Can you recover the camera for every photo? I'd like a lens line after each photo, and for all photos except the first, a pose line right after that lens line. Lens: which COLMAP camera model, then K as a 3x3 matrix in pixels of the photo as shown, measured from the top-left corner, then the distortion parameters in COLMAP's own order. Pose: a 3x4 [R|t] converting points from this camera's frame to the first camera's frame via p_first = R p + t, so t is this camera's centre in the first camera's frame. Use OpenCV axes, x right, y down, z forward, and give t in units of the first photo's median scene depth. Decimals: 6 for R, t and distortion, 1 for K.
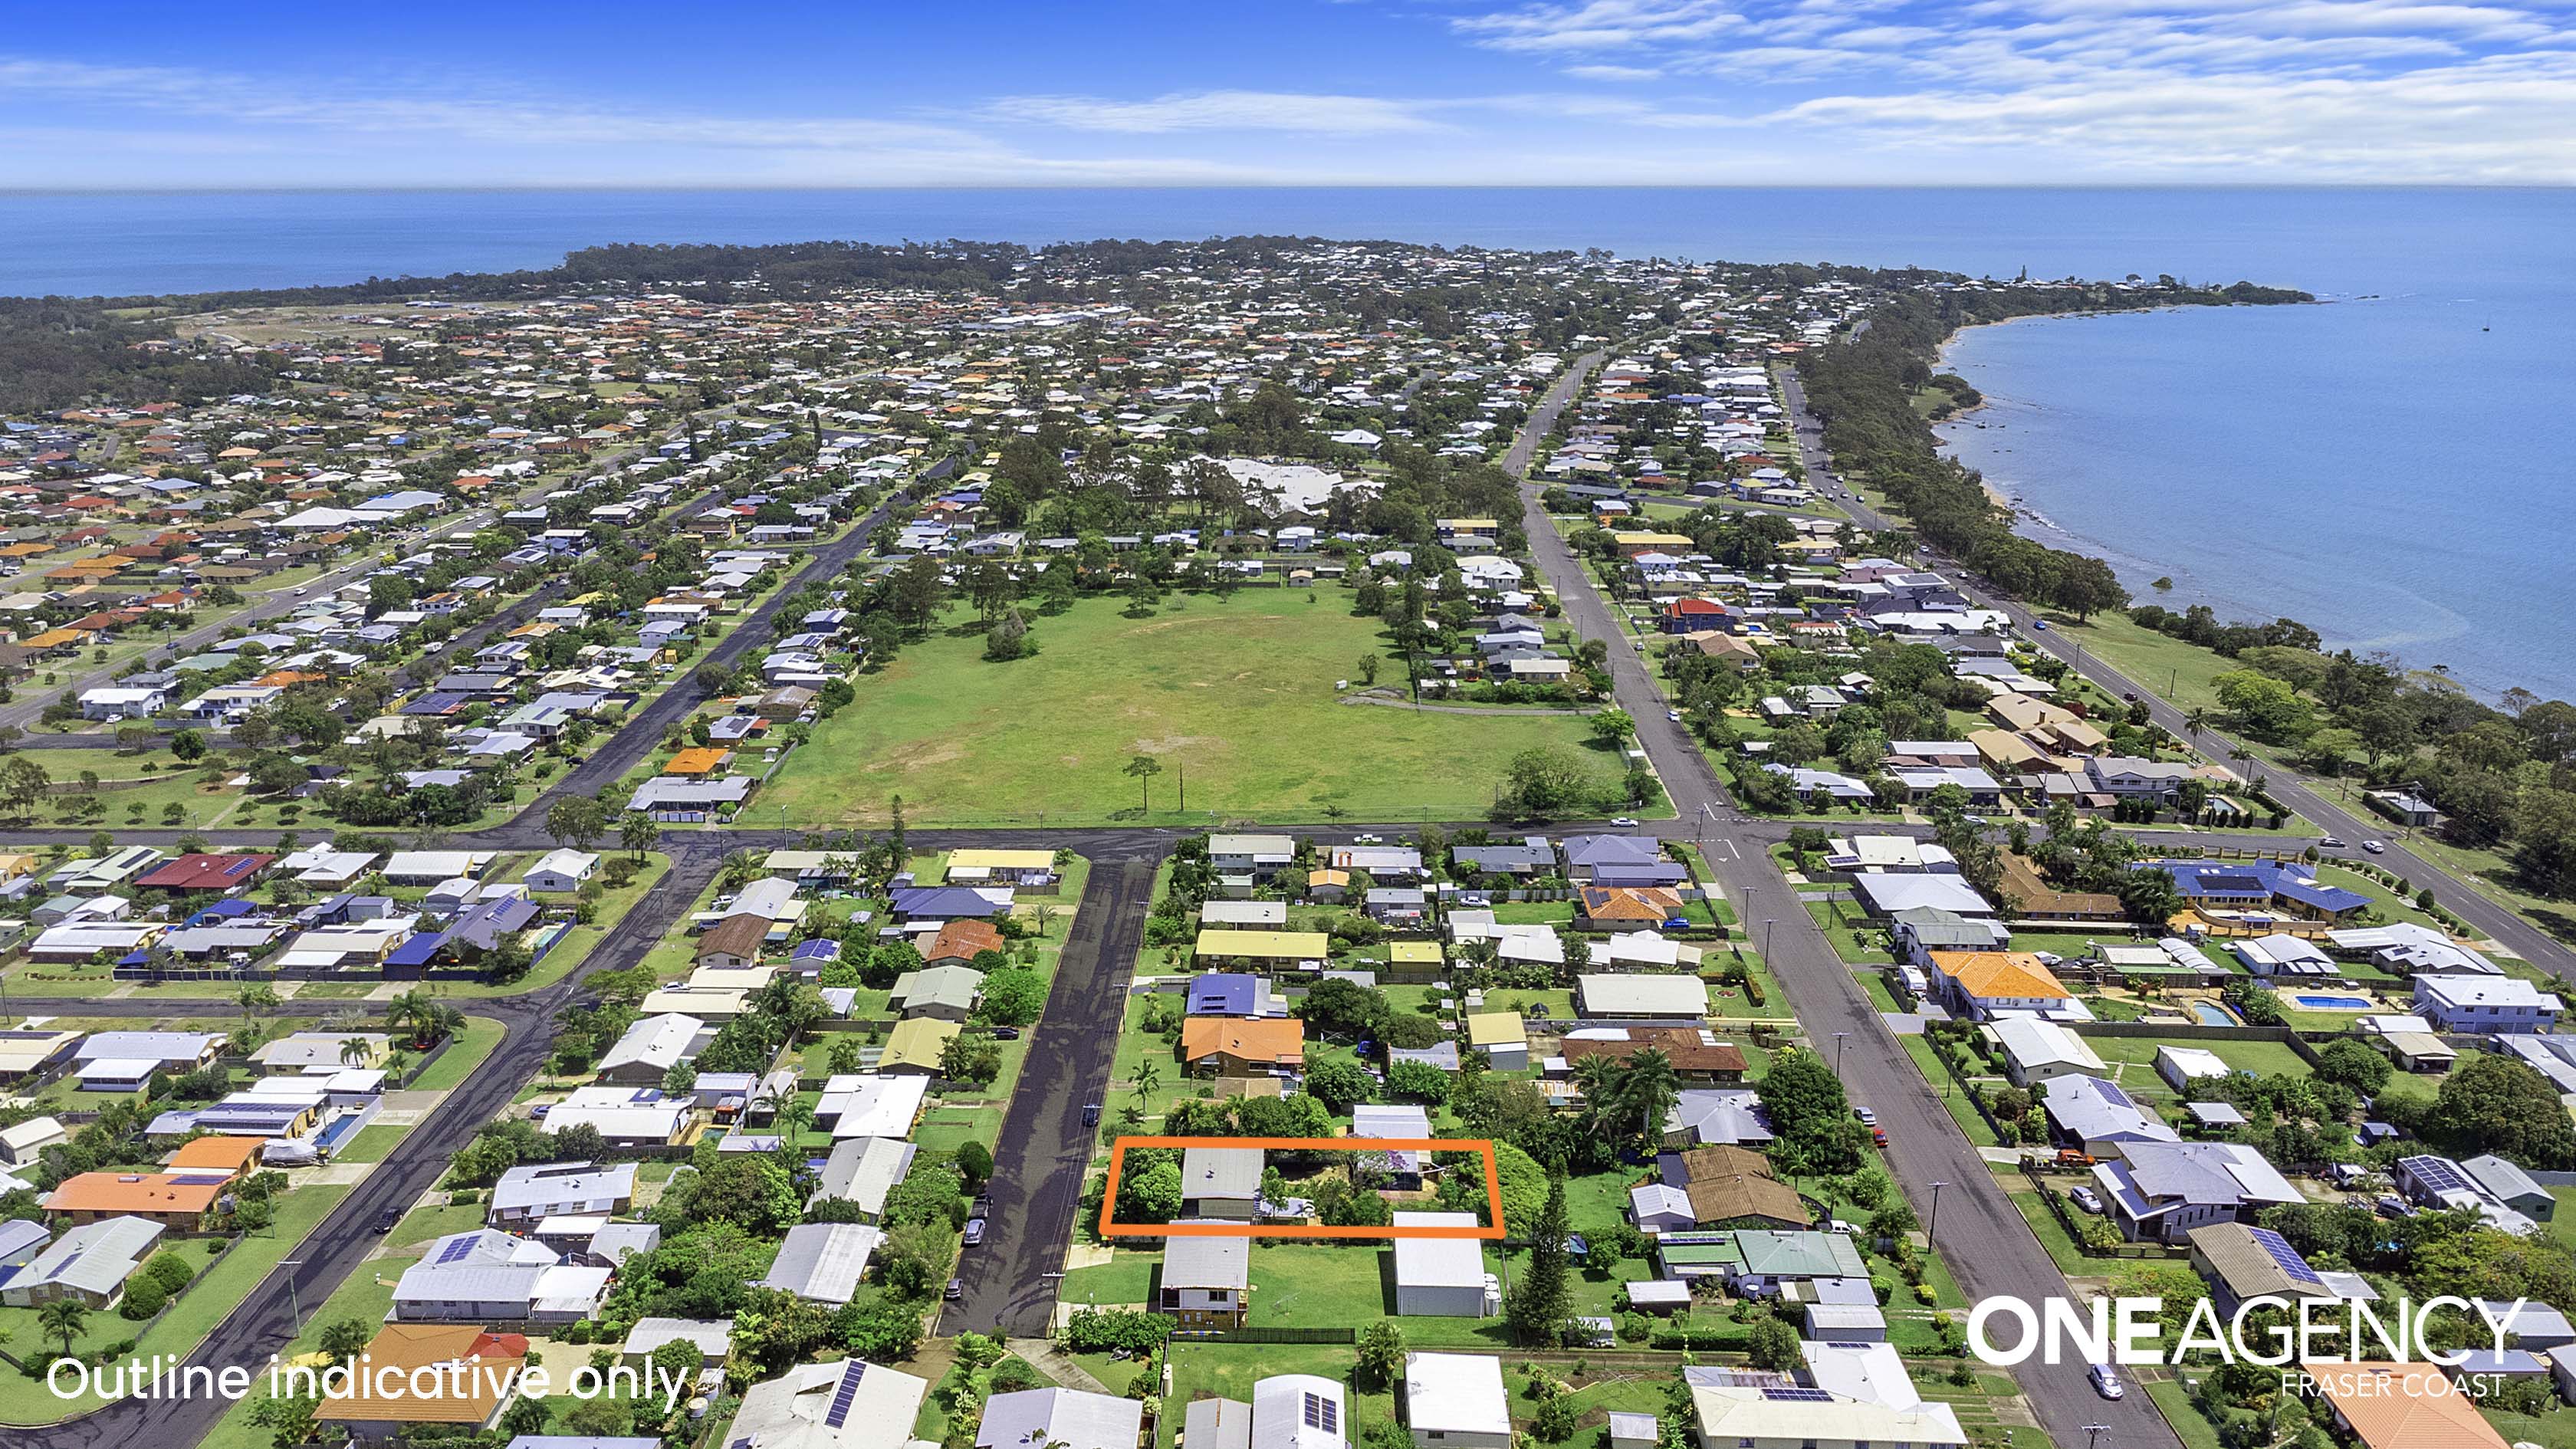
lens RADIAL K [[1890.4, 0, 1186.4], [0, 1890.4, 956.1], [0, 0, 1]] dist [0.005285, 0.003888]
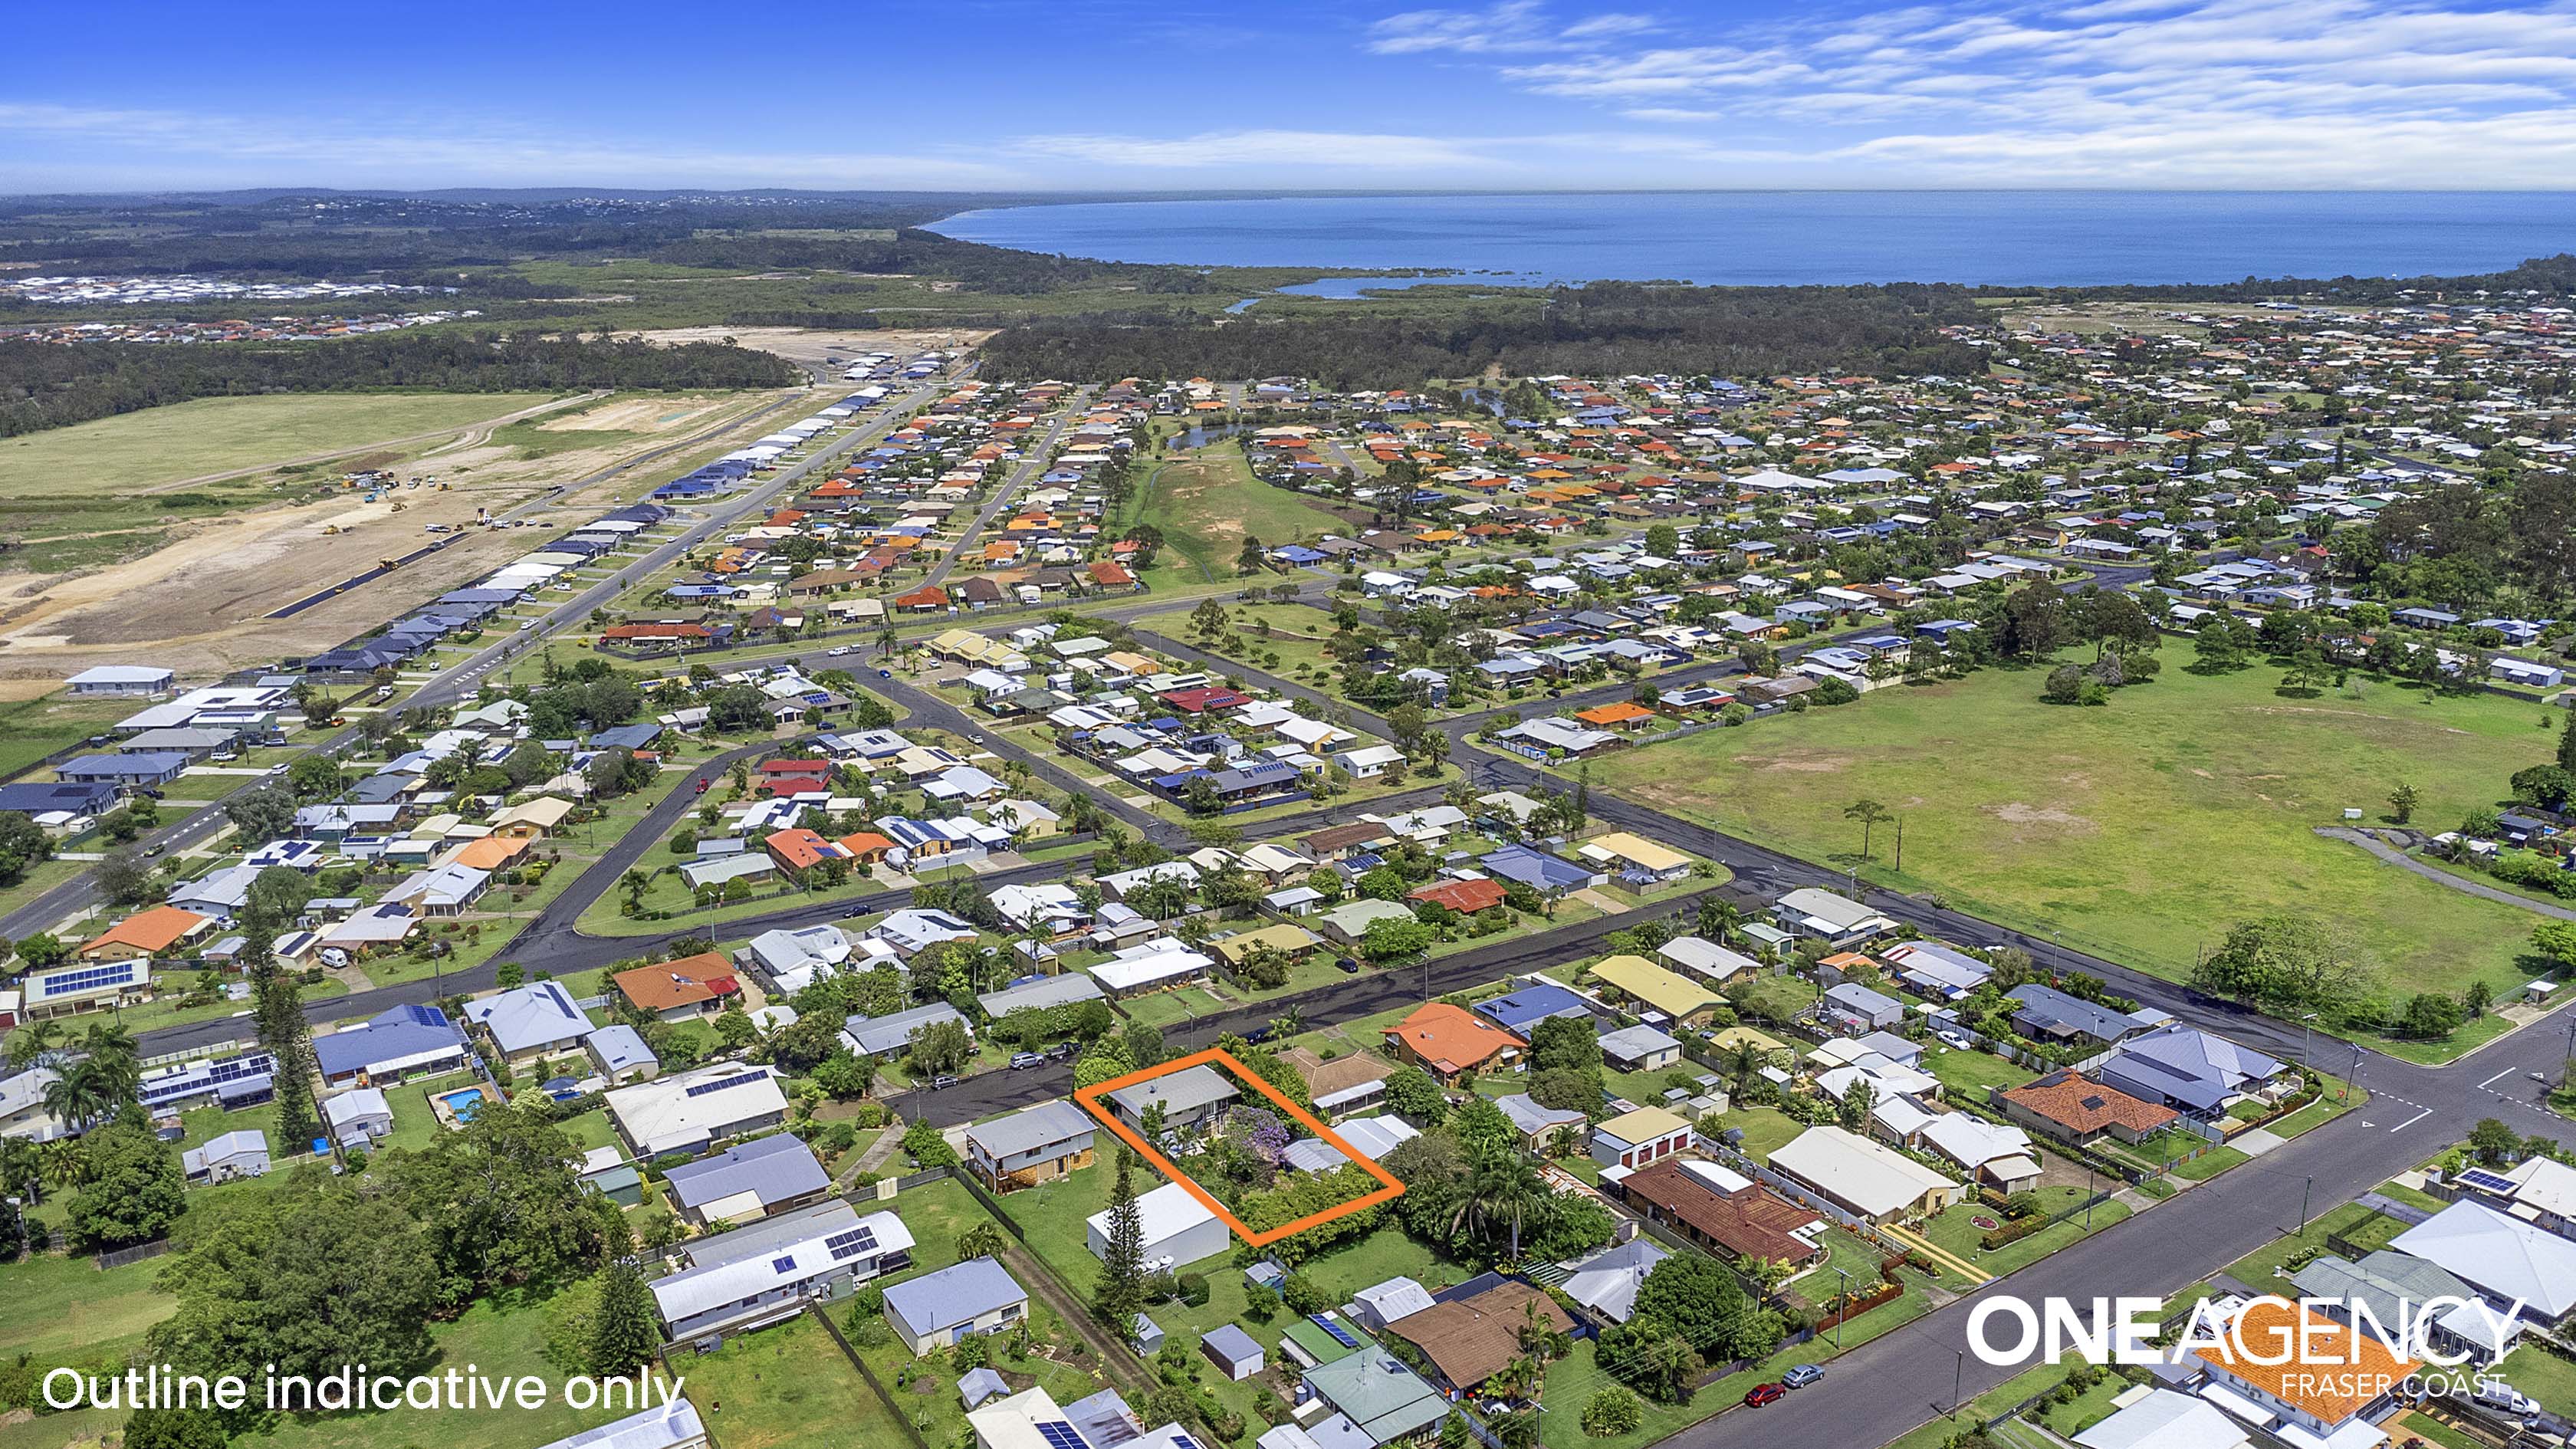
lens RADIAL K [[1842.7, 0, 1303.5], [0, 1842.7, 723.8], [0, 0, 1]] dist [0.001788, 0.034684]
pose [[0.605552, 0.222447, -0.764084, 0.591578], [-0.302168, 0.952504, 0.037827, -0.109535], [0.736207, 0.207975, 0.644007, 0.229630]]
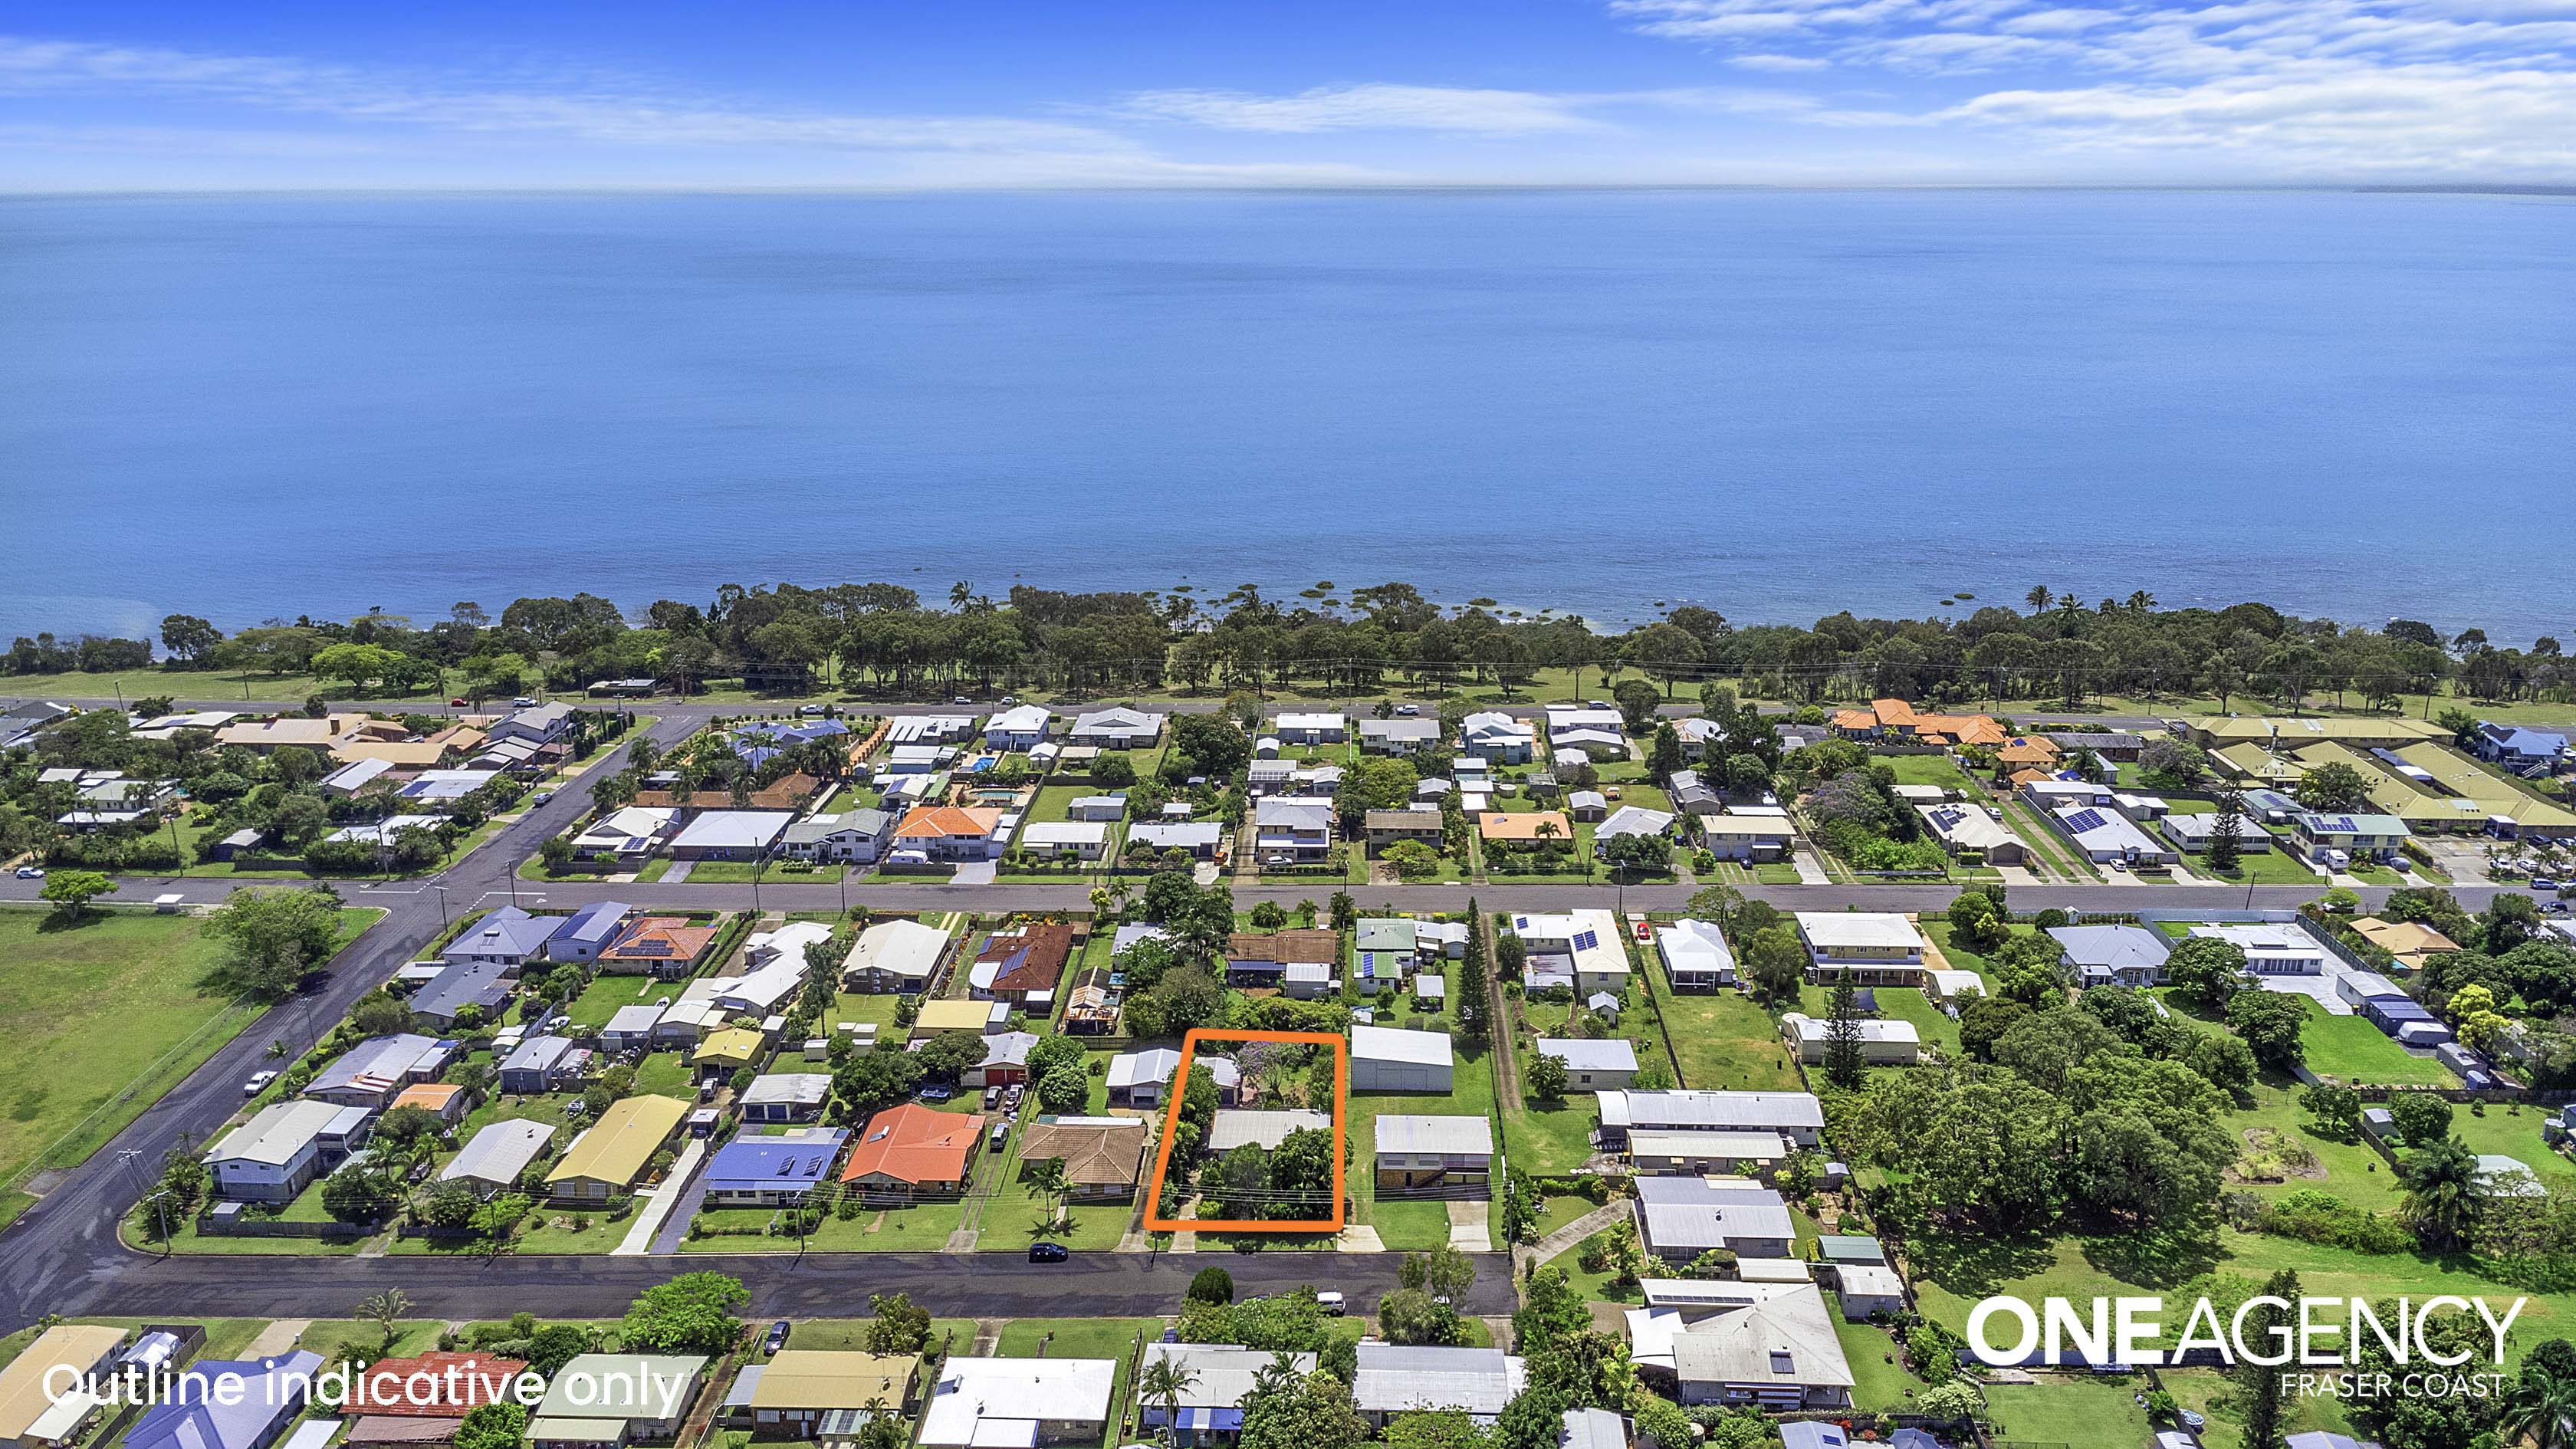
lens RADIAL K [[1842.7, 0, 1303.5], [0, 1842.7, 723.8], [0, 0, 1]] dist [0.001788, 0.034684]
pose [[-0.028480, -0.280861, 0.959326, -0.645838], [0.379058, 0.884999, 0.270354, -0.256113], [-0.924935, 0.371339, 0.081258, 0.580696]]
